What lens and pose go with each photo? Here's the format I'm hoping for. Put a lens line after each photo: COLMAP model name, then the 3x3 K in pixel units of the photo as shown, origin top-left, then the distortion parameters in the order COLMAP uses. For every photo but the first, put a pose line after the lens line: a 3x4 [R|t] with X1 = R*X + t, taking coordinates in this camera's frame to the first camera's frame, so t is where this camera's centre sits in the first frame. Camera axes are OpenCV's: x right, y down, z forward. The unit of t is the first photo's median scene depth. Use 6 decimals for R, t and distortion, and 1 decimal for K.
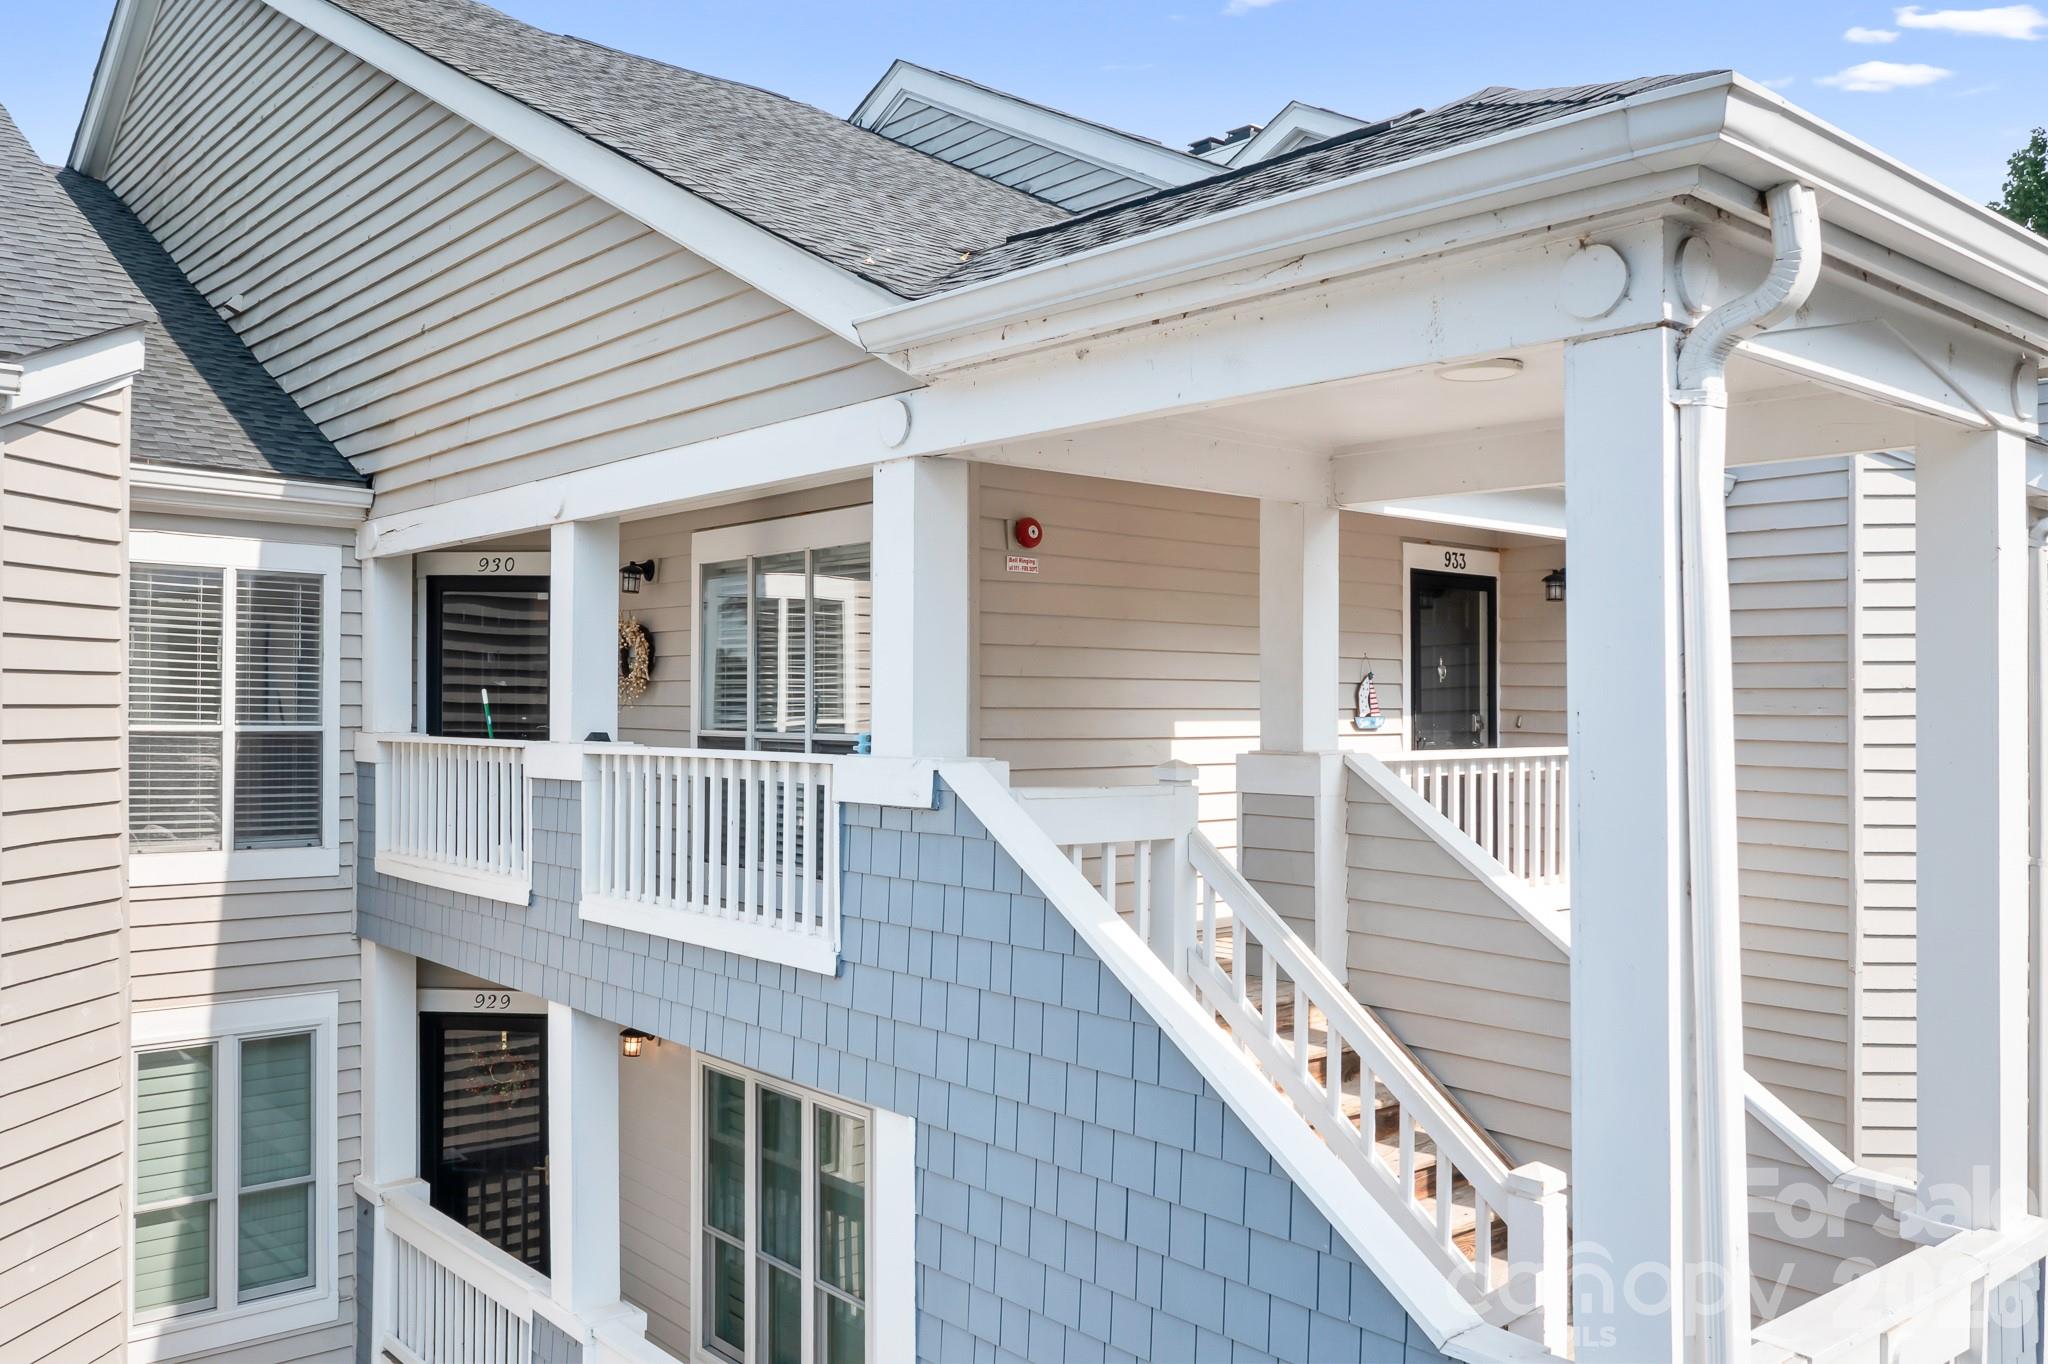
lens RADIAL K [[1633.9, 0, 1033.1], [0, 1633.9, 710.9], [0, 0, 1]] dist [-0.001143, 0.003127]
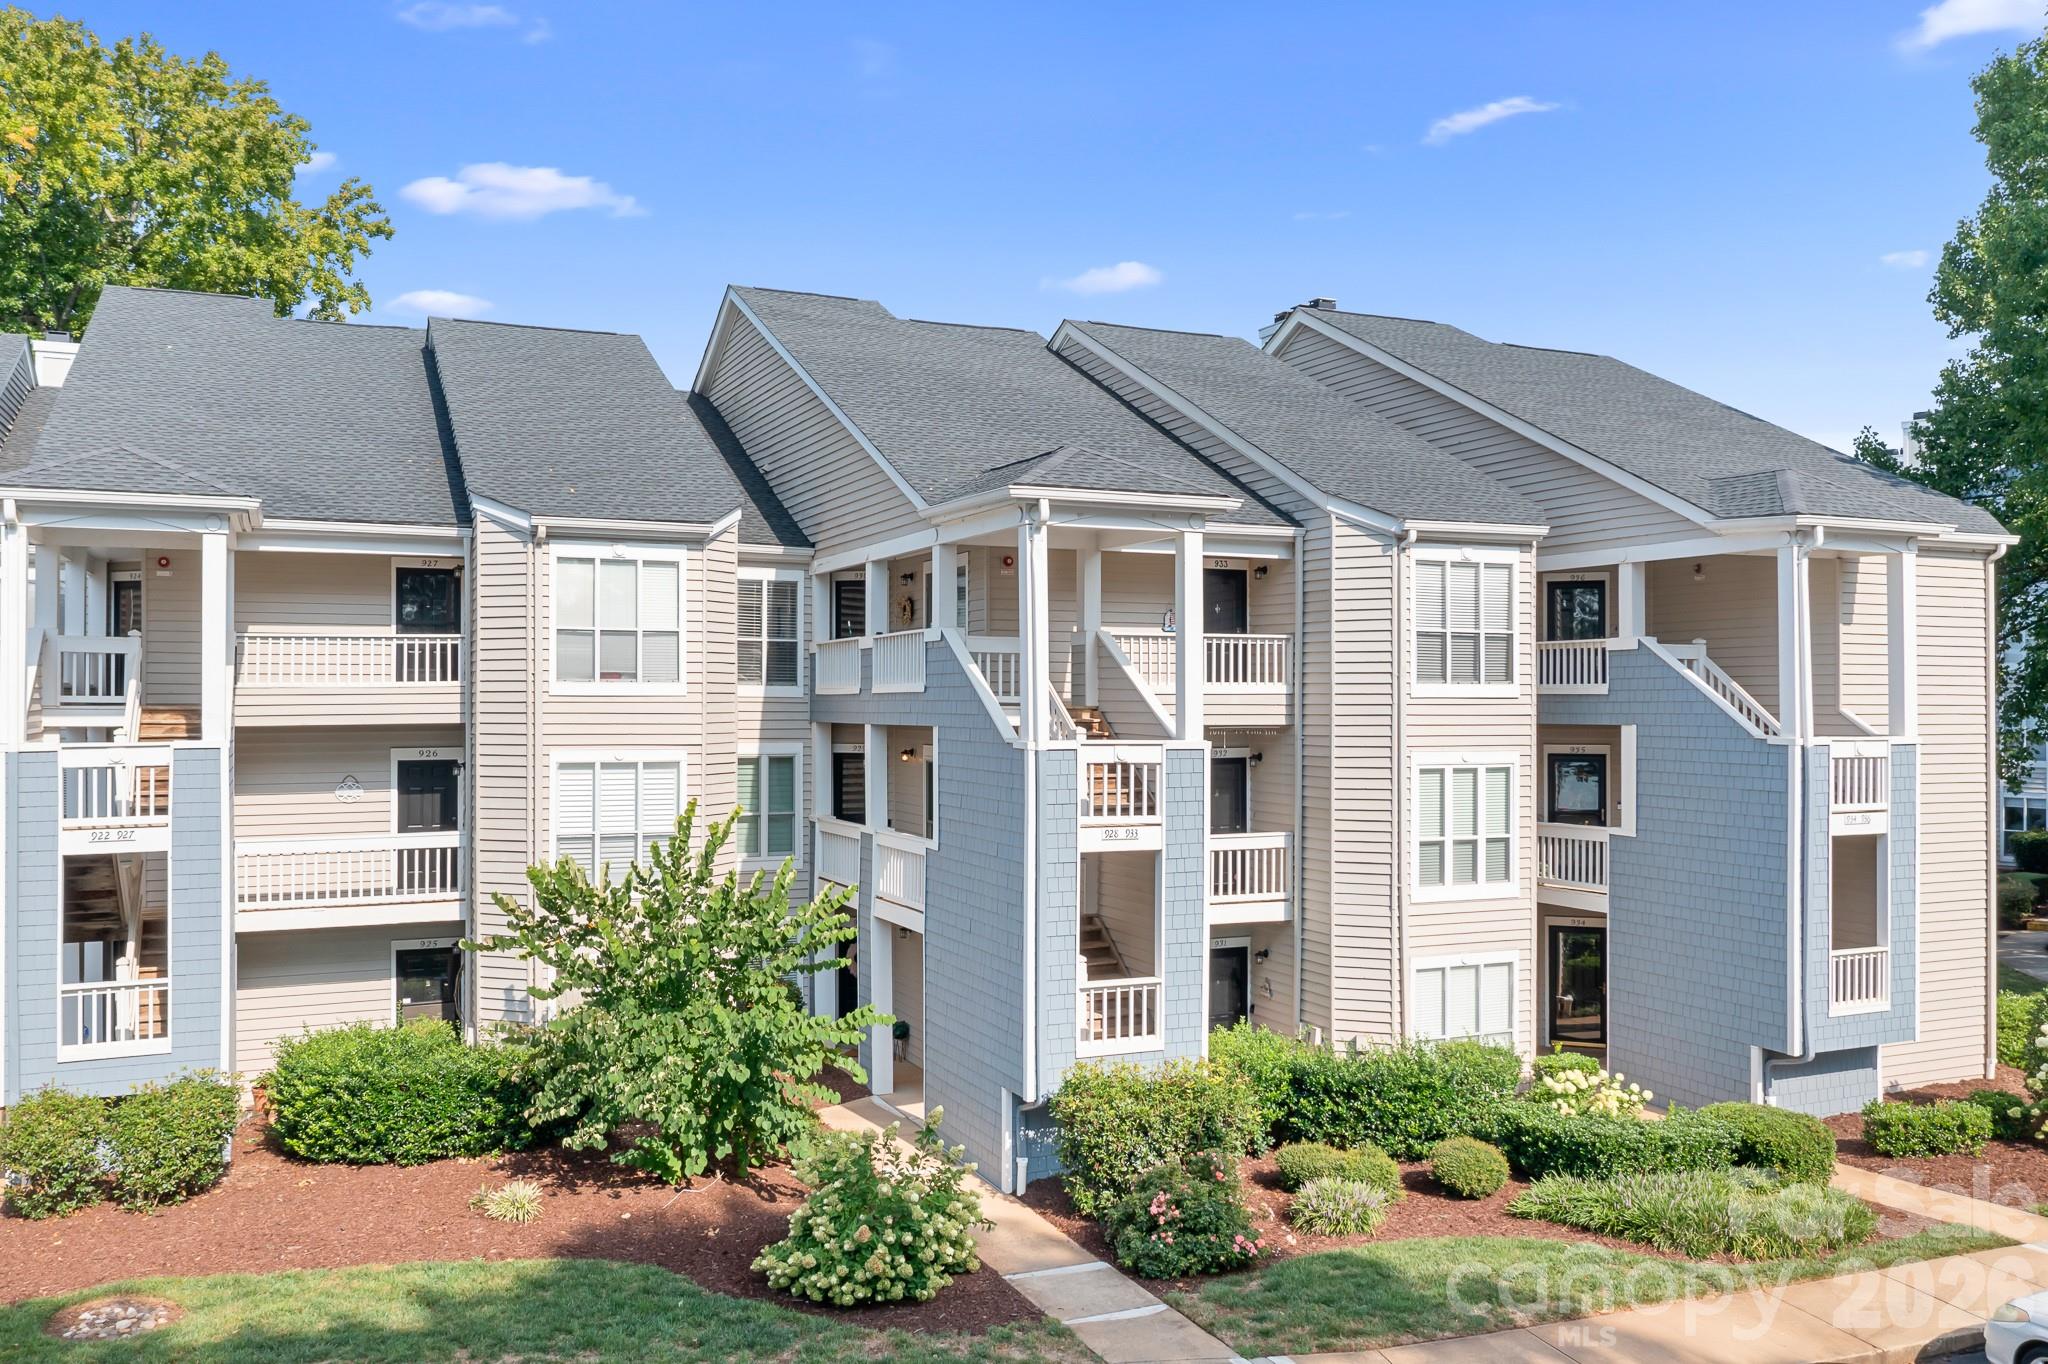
lens RADIAL K [[1620.9, 0, 1024.0], [0, 1620.9, 682.0], [0, 0, 1]] dist [-0.009361, -0.002775]
pose [[0.958464, -0.008196, -0.285095, 0.666493], [0.003673, 0.999859, -0.016395, 0.124126], [0.285190, 0.014666, 0.958359, -1.412508]]
